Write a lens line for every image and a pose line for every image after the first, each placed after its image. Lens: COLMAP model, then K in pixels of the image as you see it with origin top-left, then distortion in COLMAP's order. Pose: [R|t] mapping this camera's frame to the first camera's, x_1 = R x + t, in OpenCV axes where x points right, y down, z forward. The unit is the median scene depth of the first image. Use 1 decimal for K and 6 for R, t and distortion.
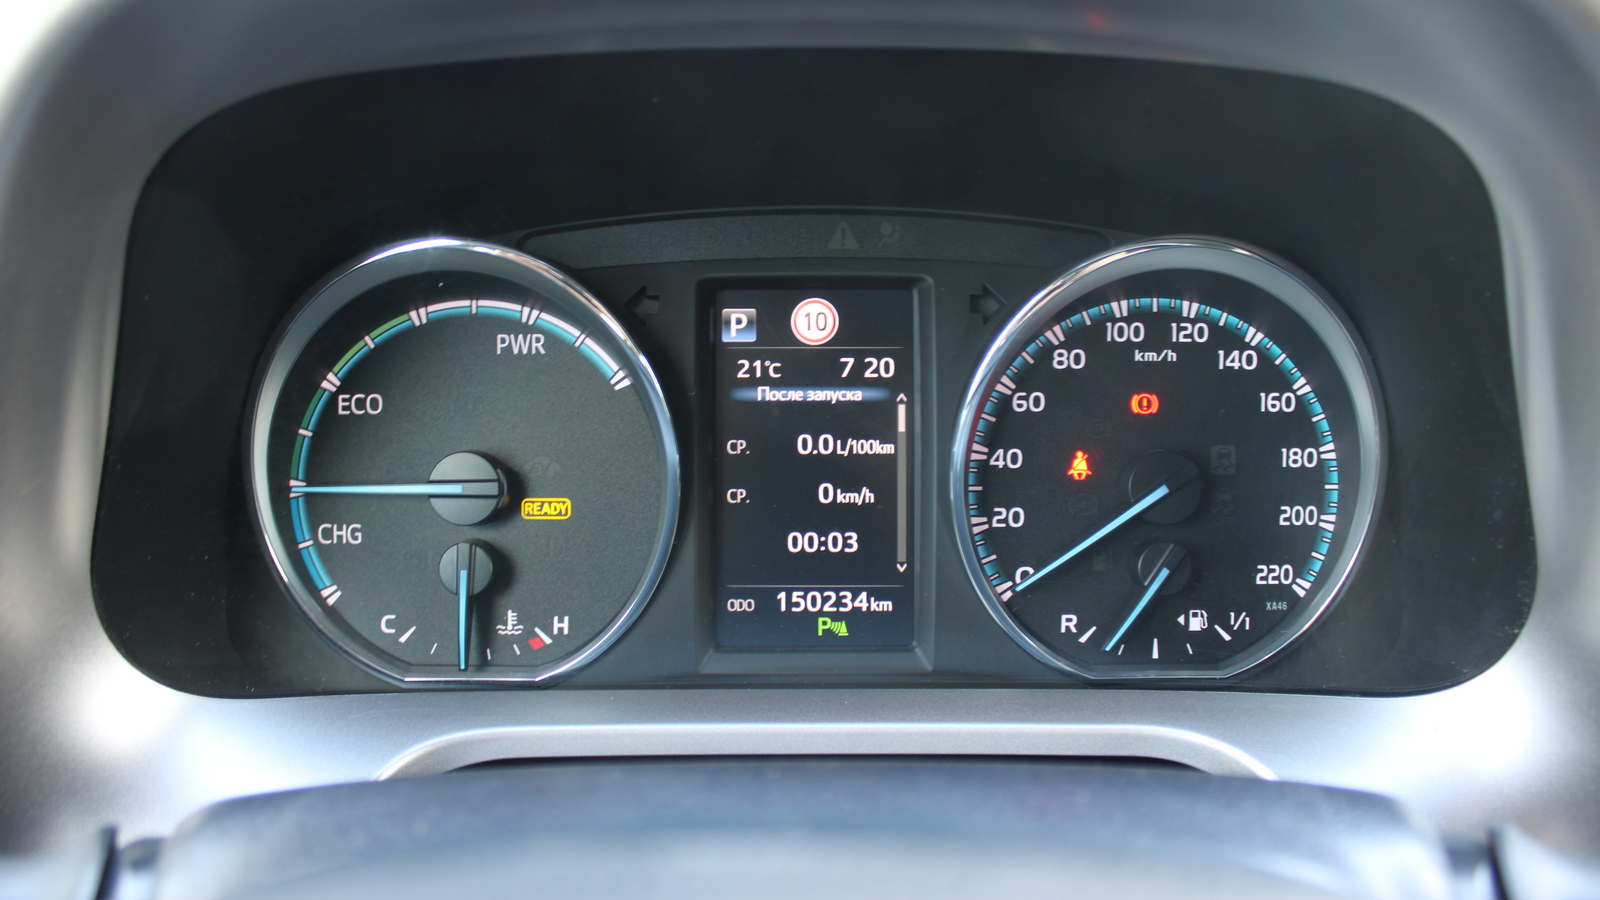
lens RADIAL K [[1322.2, 0, 800.0], [0, 1322.2, 450.0], [0, 0, 1]] dist [-0.170994, 0.144031]
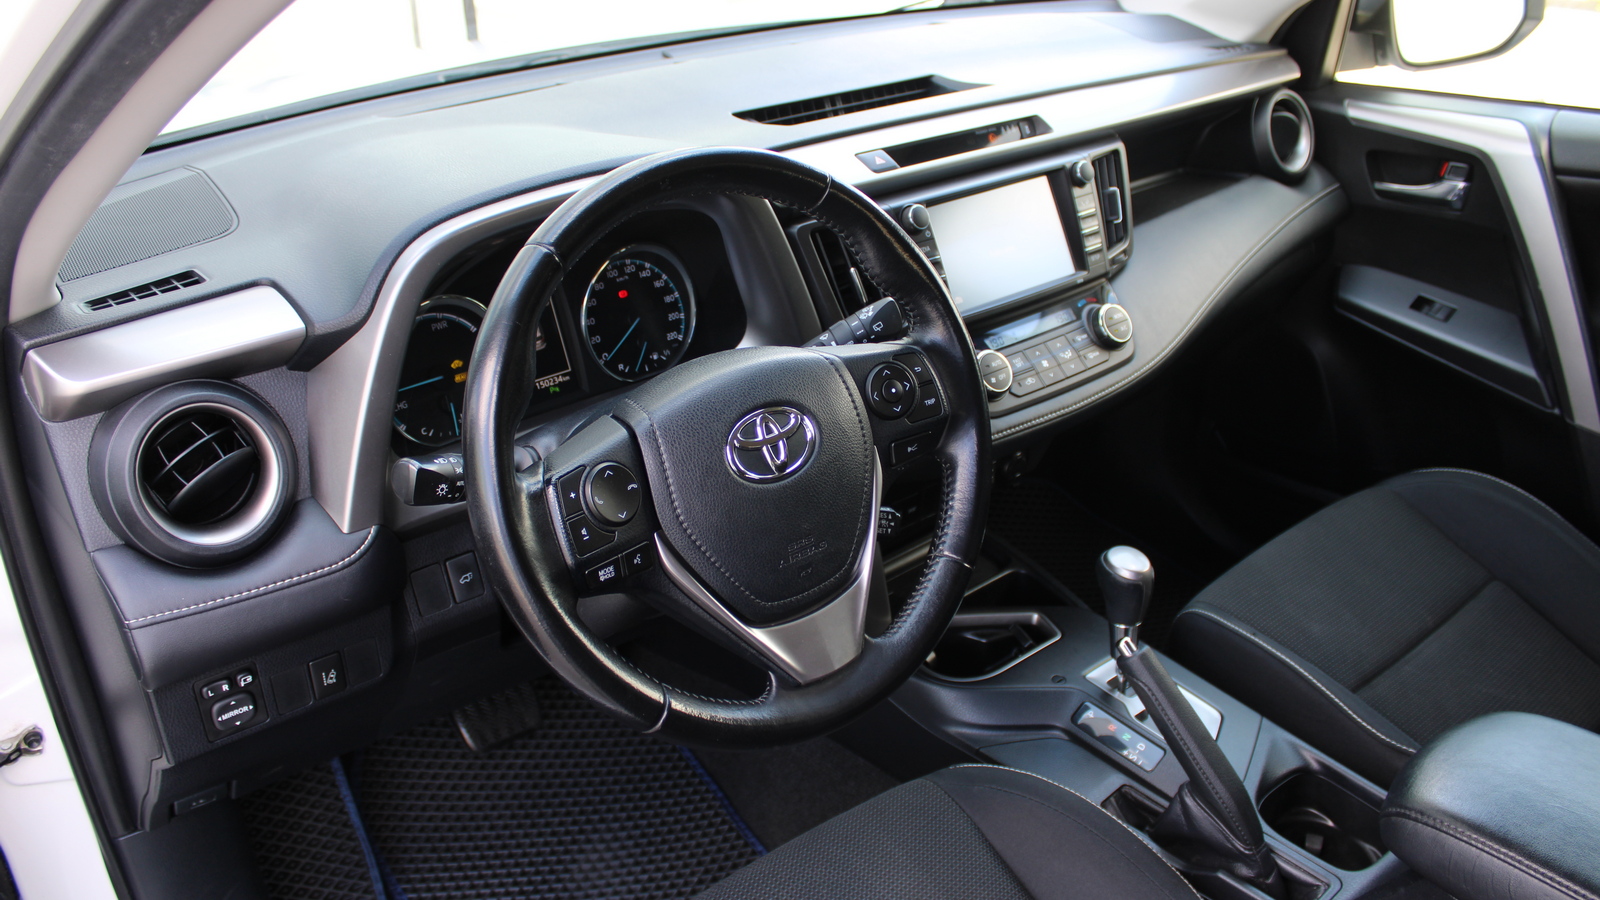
lens RADIAL K [[1322.2, 0, 800.0], [0, 1322.2, 450.0], [0, 0, 1]] dist [-0.170994, 0.144031]
pose [[0.766727, -0.300417, 0.567344, -1.330011], [0.239595, 0.953803, 0.181256, -0.150379], [-0.595587, -0.003041, 0.803285, -1.816357]]
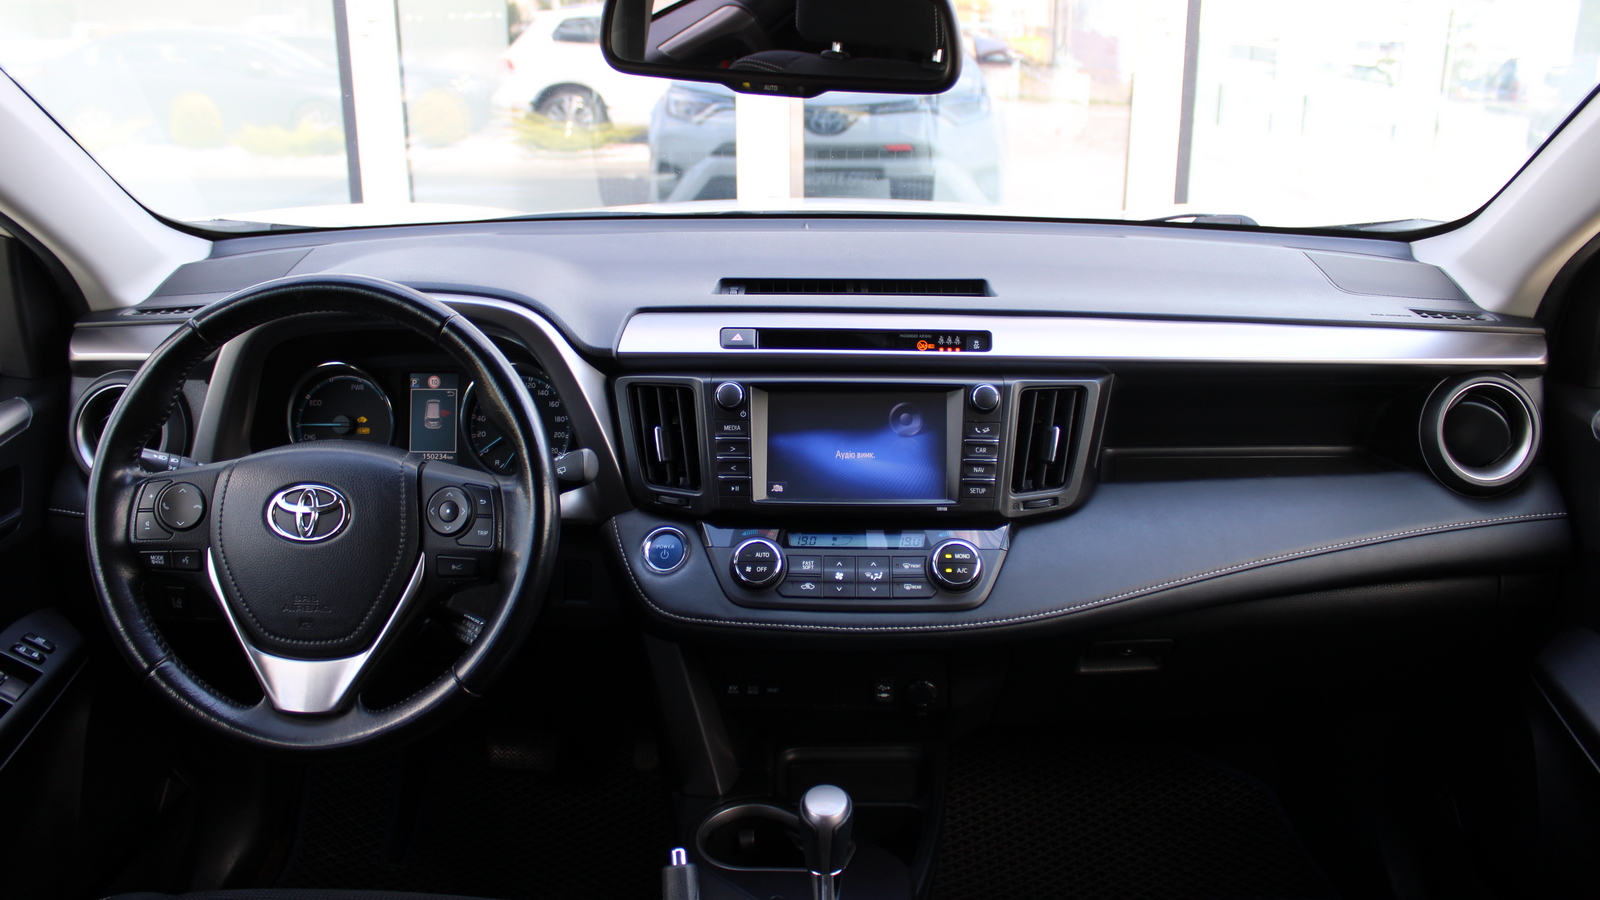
lens RADIAL K [[1322.2, 0, 800.0], [0, 1322.2, 450.0], [0, 0, 1]] dist [-0.170994, 0.144031]
pose [[0.999811, 0.010715, -0.016251, 1.133831], [-0.011066, 0.999705, -0.021643, 0.168253], [0.016014, 0.021818, 0.999634, -2.740783]]
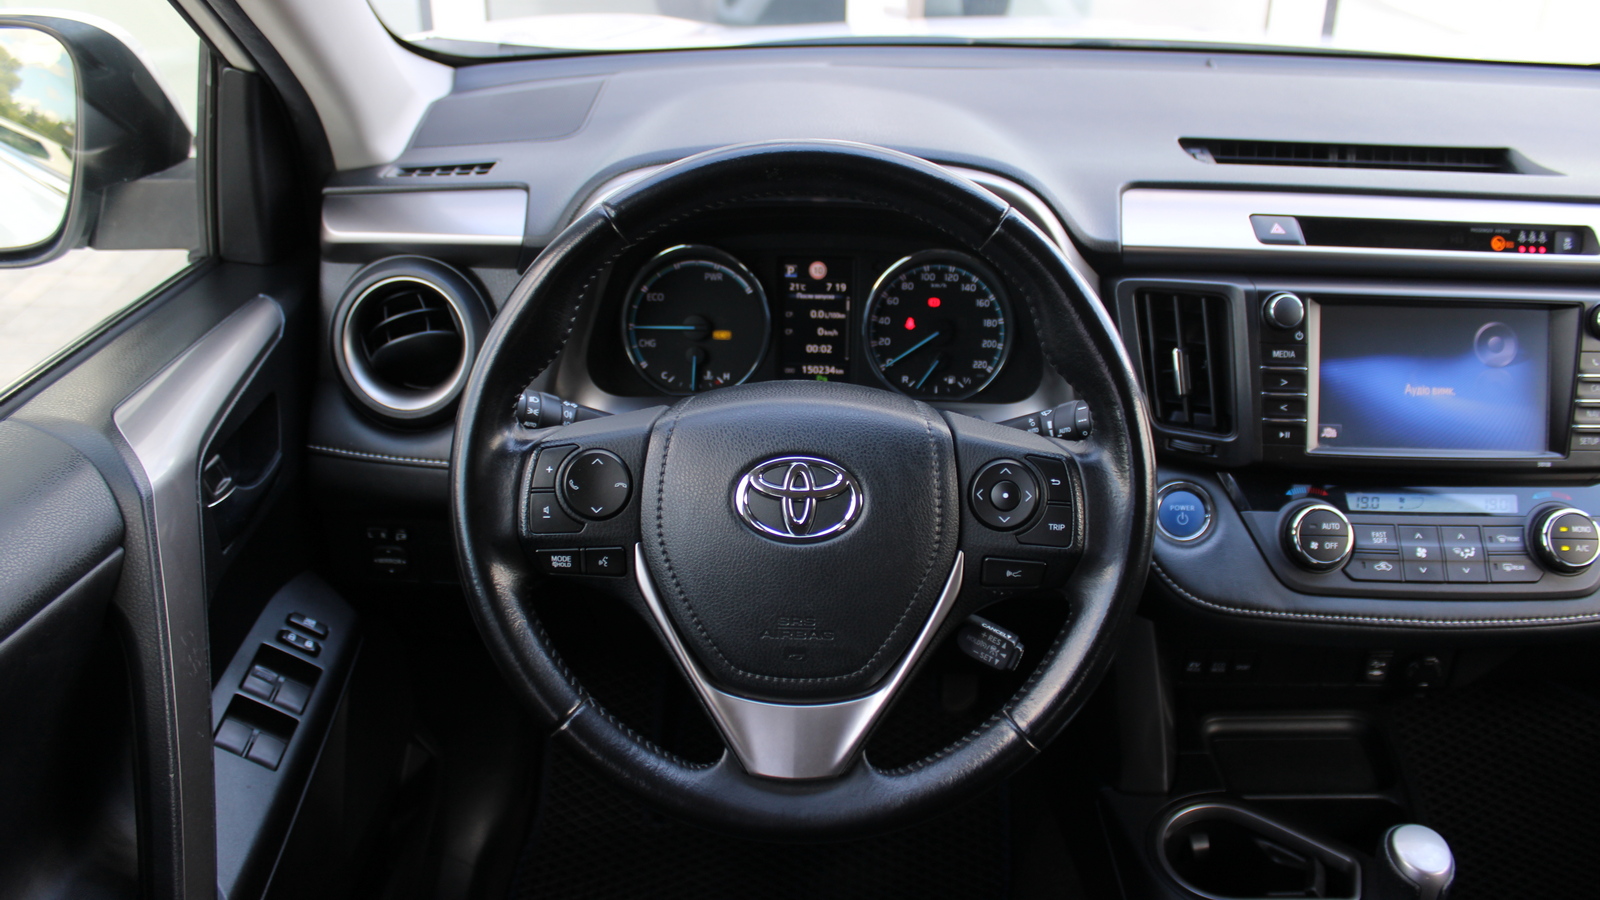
lens RADIAL K [[1322.2, 0, 800.0], [0, 1322.2, 450.0], [0, 0, 1]] dist [-0.170994, 0.144031]
pose [[0.999718, 0.021321, -0.010462, 0.010708], [-0.019881, 0.992276, 0.122443, -0.061569], [0.012992, -0.122201, 0.992420, -1.862214]]
